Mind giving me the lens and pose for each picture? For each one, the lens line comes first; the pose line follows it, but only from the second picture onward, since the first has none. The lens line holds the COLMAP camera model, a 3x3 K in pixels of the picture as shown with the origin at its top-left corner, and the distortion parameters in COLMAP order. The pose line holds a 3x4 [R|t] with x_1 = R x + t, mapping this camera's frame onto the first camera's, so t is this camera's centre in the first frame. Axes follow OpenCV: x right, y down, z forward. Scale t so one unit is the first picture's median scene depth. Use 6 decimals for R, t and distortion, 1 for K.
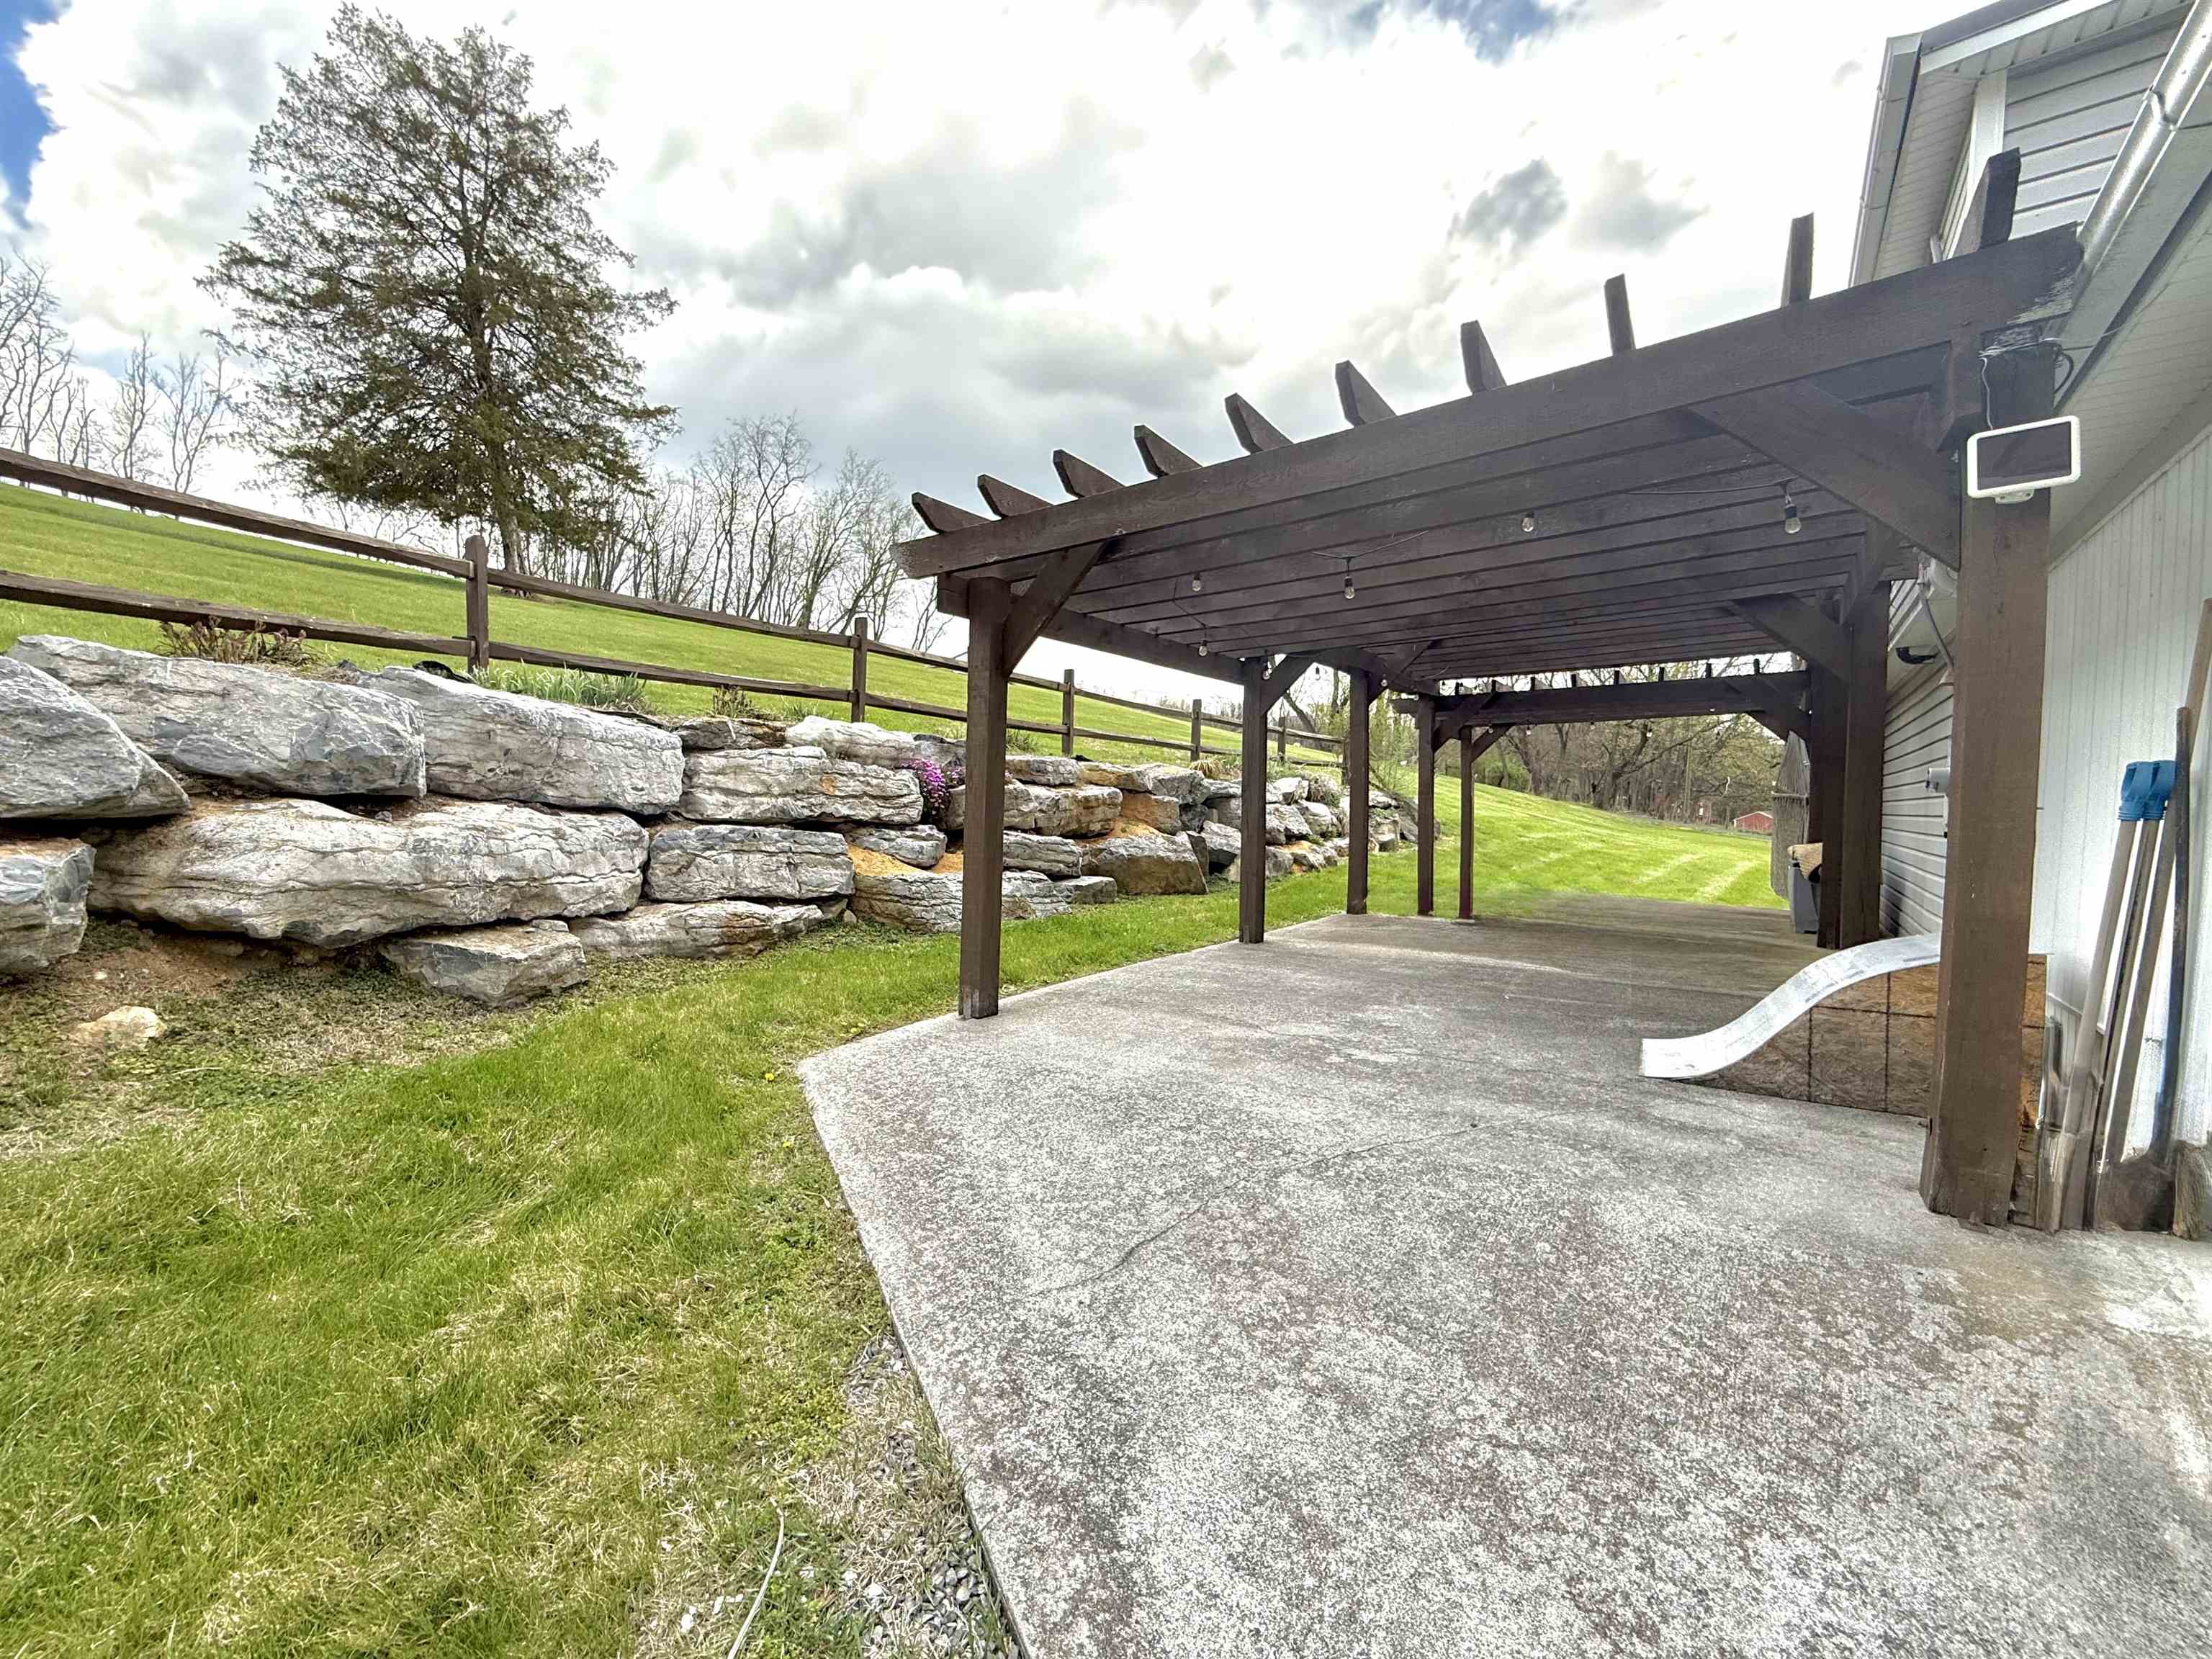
lens RADIAL K [[878.9, 0, 1110.7], [0, 878.9, 812.5], [0, 0, 1]] dist [-0.003554, 0.001139]
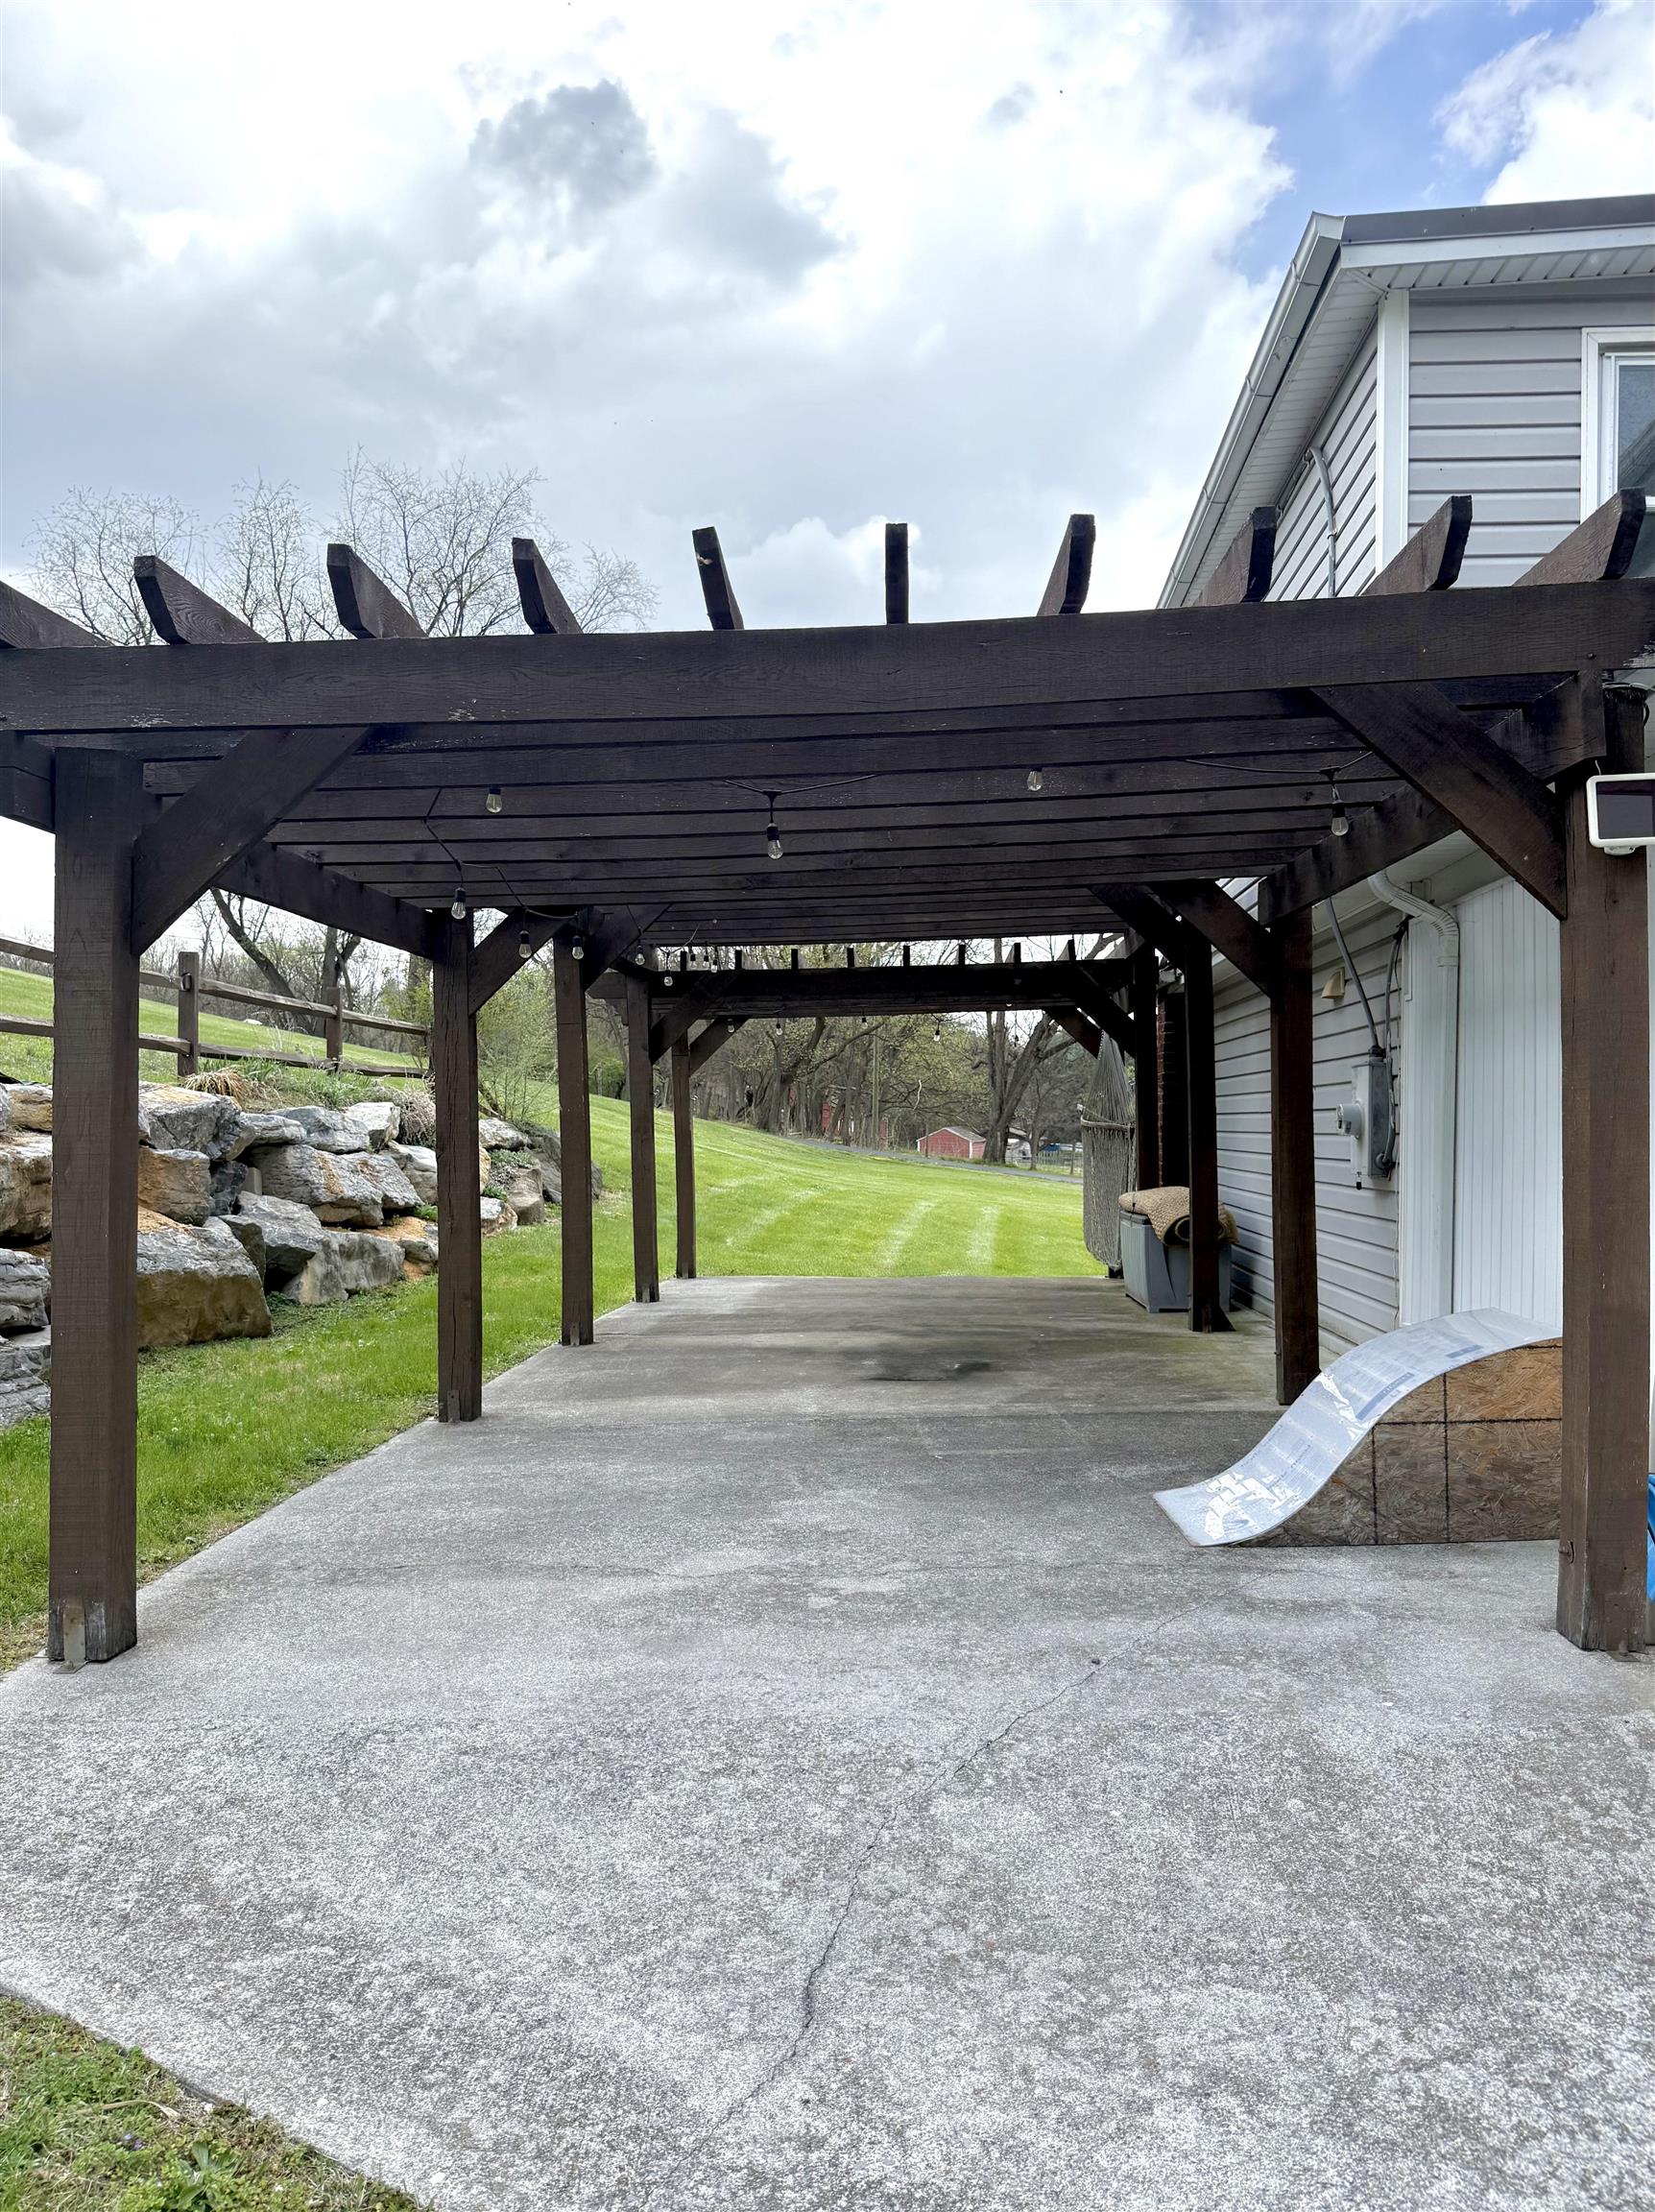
lens RADIAL K [[1565.1, 0, 848.6], [0, 1565.1, 1113.1], [0, 0, 1]] dist [0.044755, -0.056689]
pose [[0.832762, -0.020017, 0.553269, -0.330266], [0.030170, 0.999502, -0.009249, -0.055202], [-0.552808, 0.024394, 0.832951, 0.045360]]
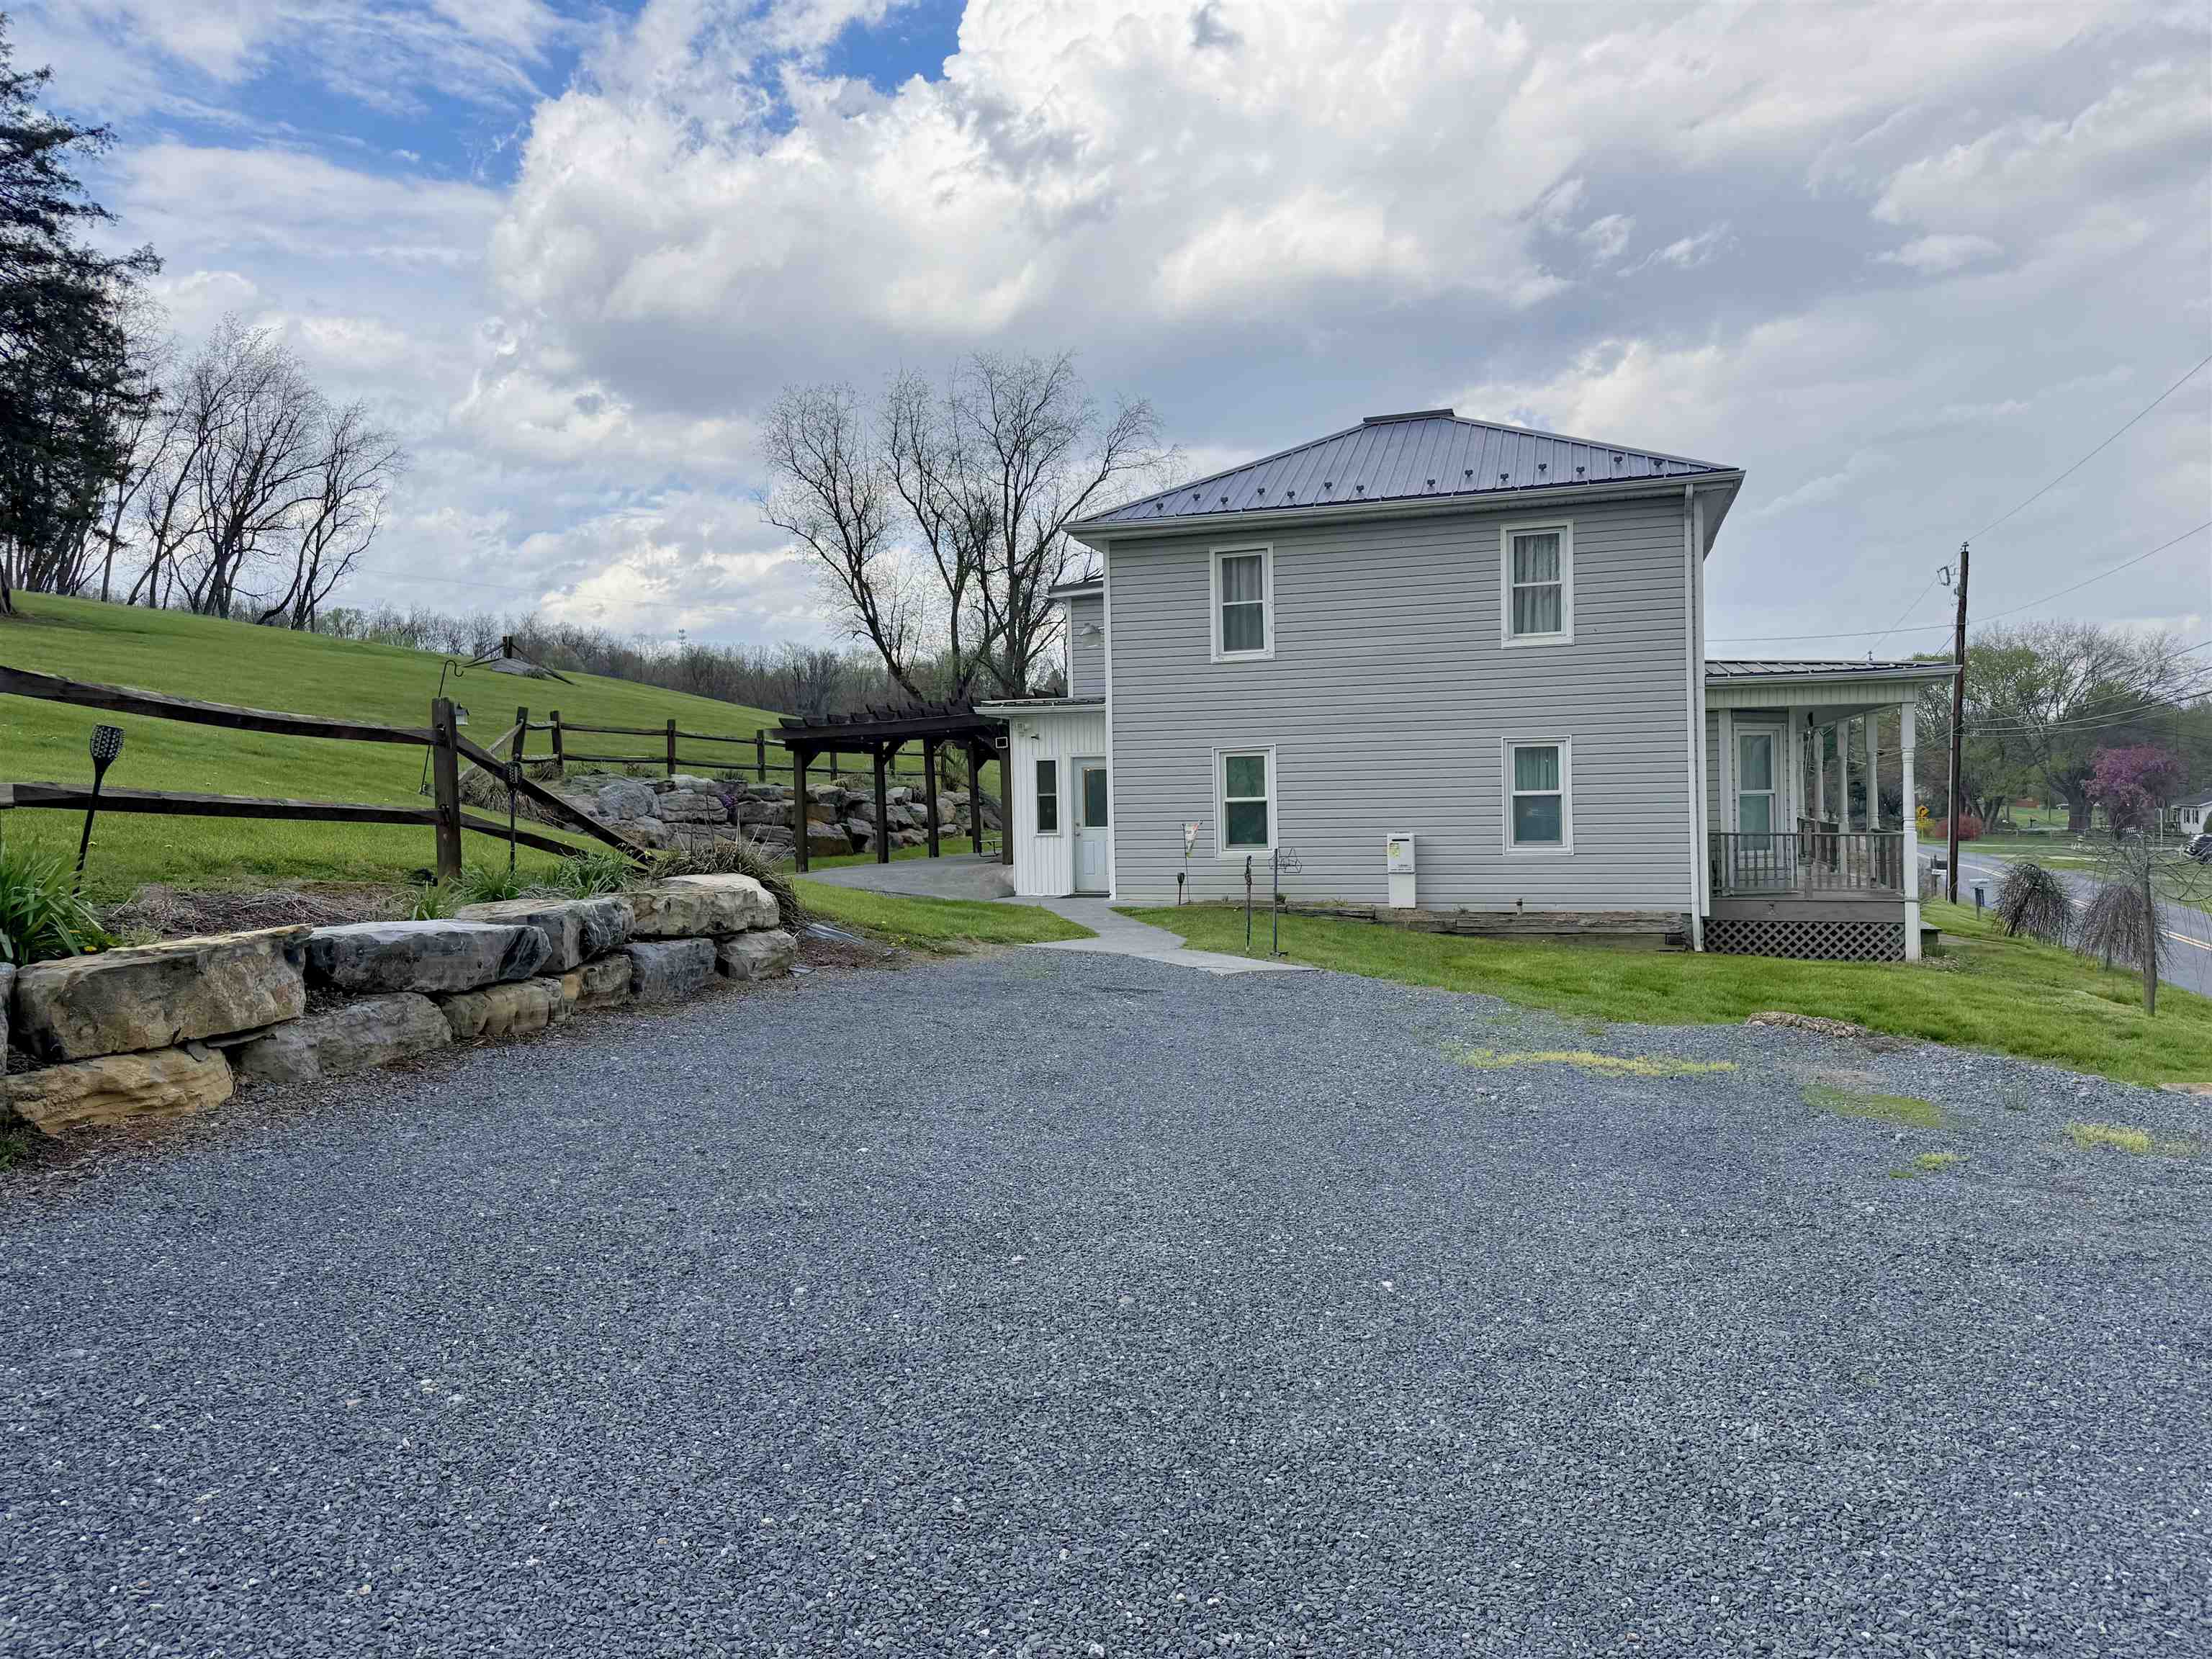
lens RADIAL K [[1565.2, 0, 1113.4], [0, 1565.2, 826.9], [0, 0, 1]] dist [0.044755, -0.056689]
pose [[0.946456, -0.056211, 0.317903, -1.058090], [0.057368, 0.998337, 0.005727, 0.113510], [-0.317696, 0.012817, 0.948106, -5.753983]]
